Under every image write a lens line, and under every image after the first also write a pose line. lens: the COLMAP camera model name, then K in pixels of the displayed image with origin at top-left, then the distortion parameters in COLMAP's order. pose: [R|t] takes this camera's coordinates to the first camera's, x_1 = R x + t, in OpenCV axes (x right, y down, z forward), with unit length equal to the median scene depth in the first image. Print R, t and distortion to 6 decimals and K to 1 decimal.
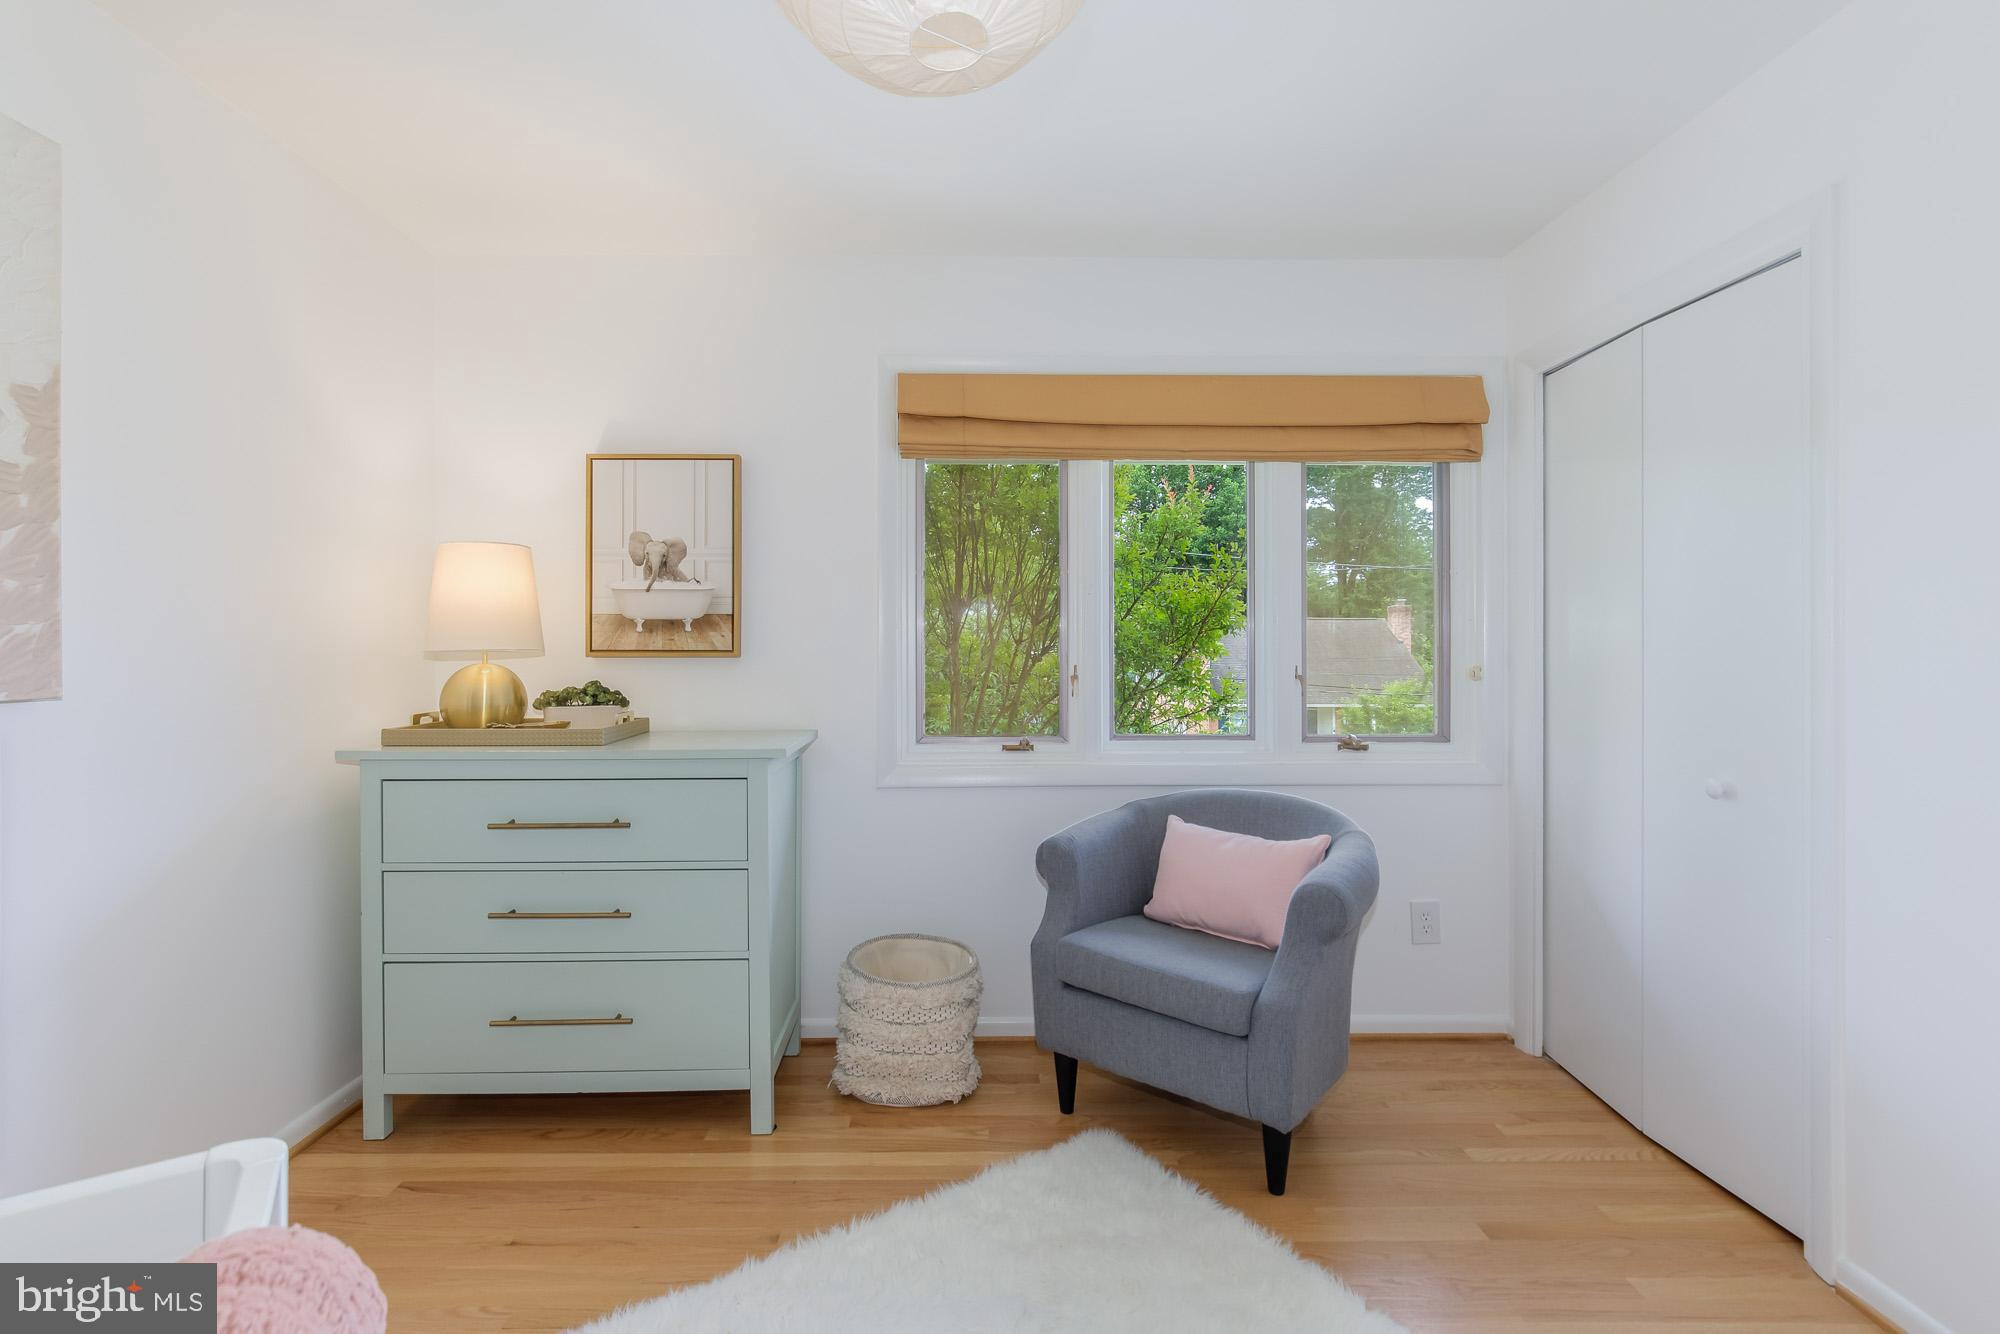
lens RADIAL K [[918.3, 0, 977.4], [0, 918.3, 645.9], [0, 0, 1]] dist [-0.015674, 0.005064]
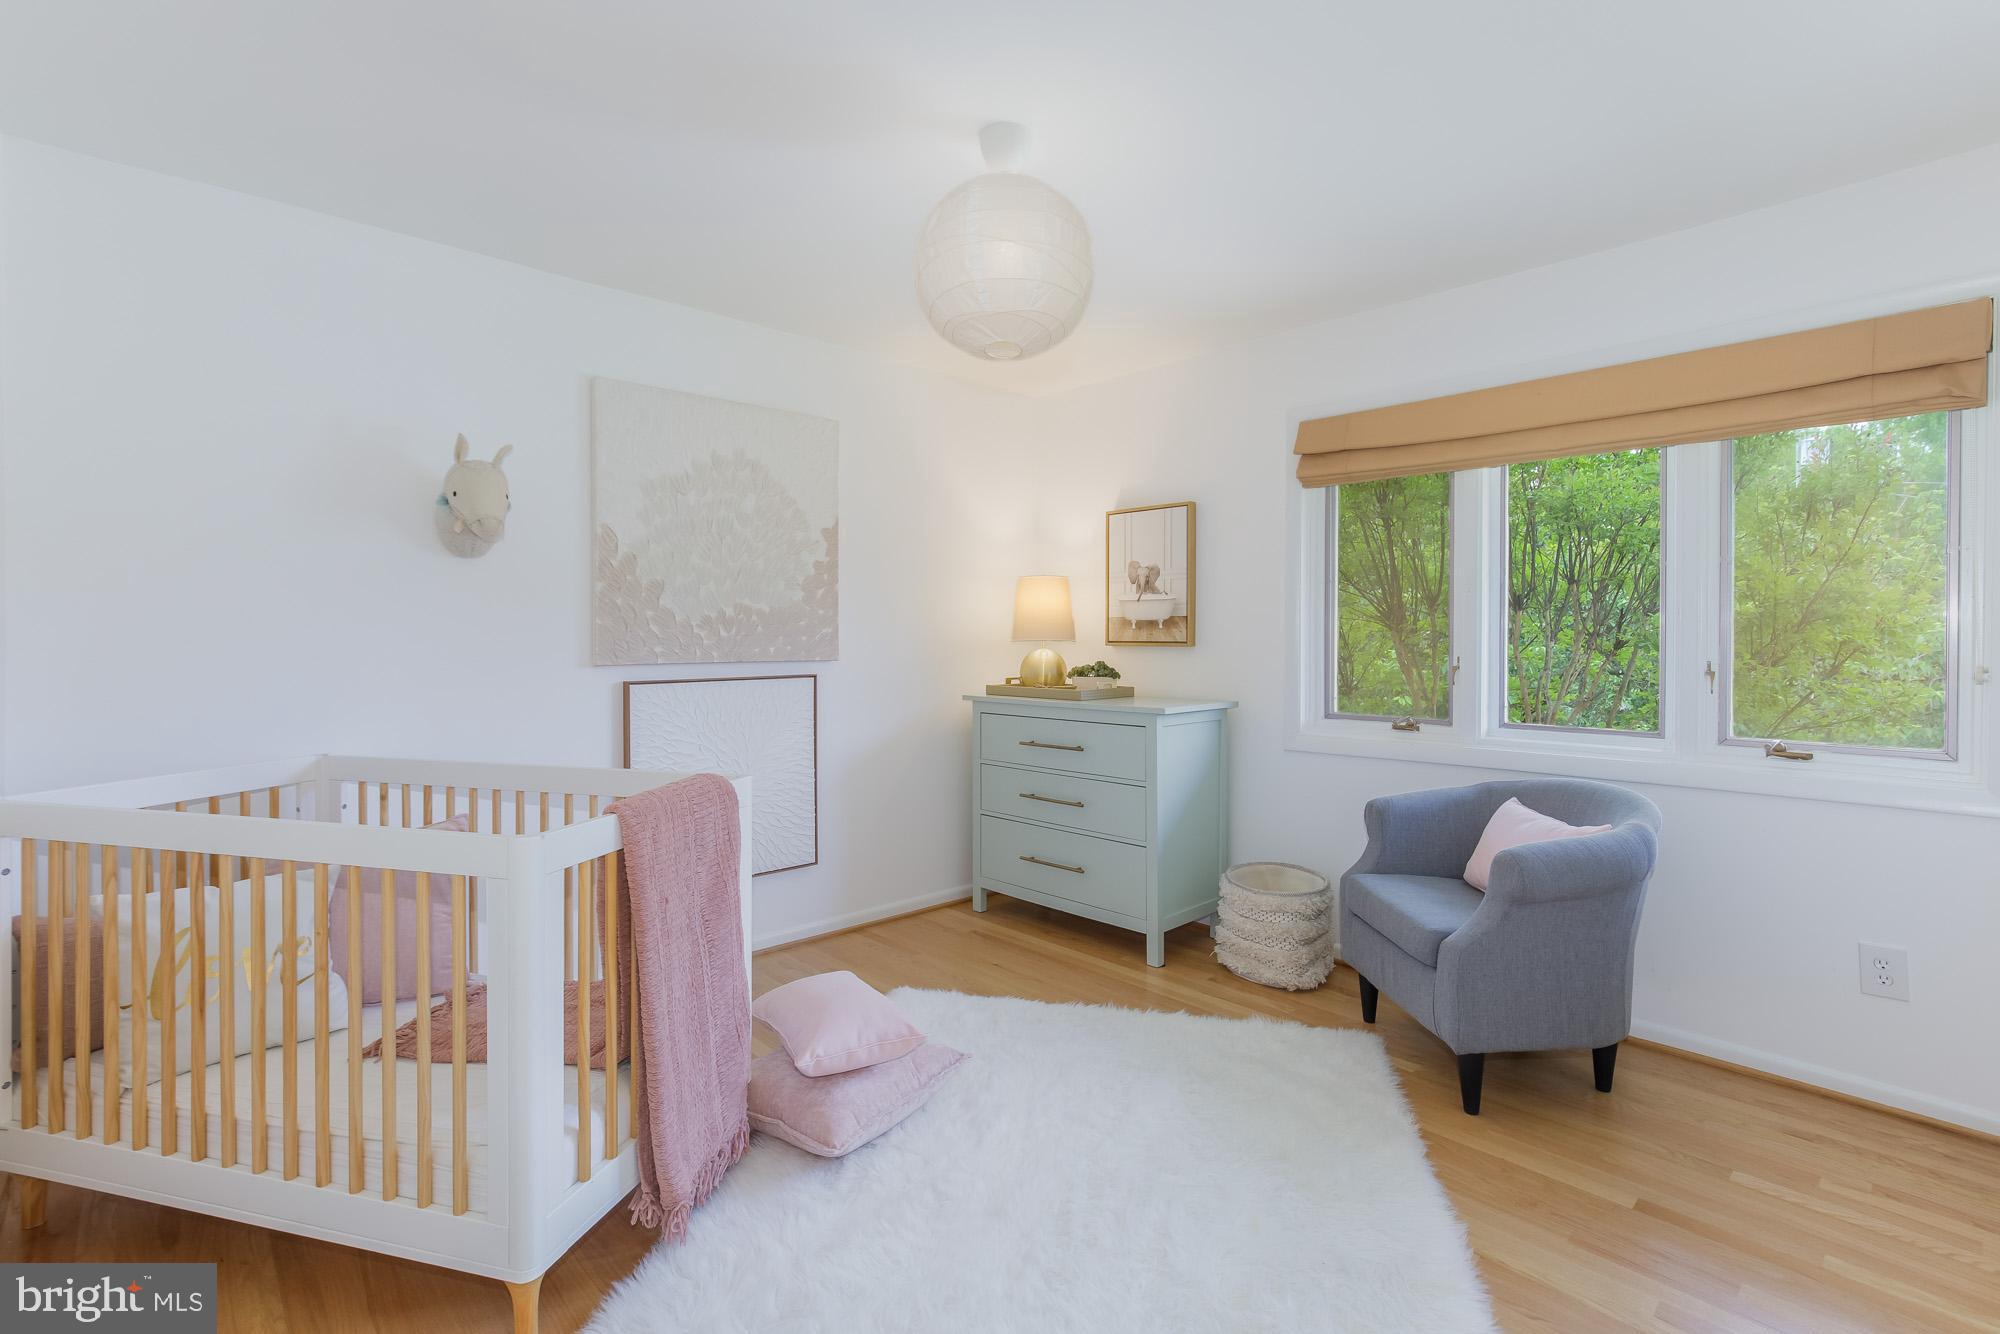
lens RADIAL K [[918.3, 0, 977.4], [0, 918.3, 645.9], [0, 0, 1]] dist [-0.015674, 0.005064]
pose [[0.662962, 0.007115, -0.748619, 0.591750], [-0.002643, 0.999971, 0.007163, 0.002083], [0.748649, -0.002770, 0.662961, -0.174342]]
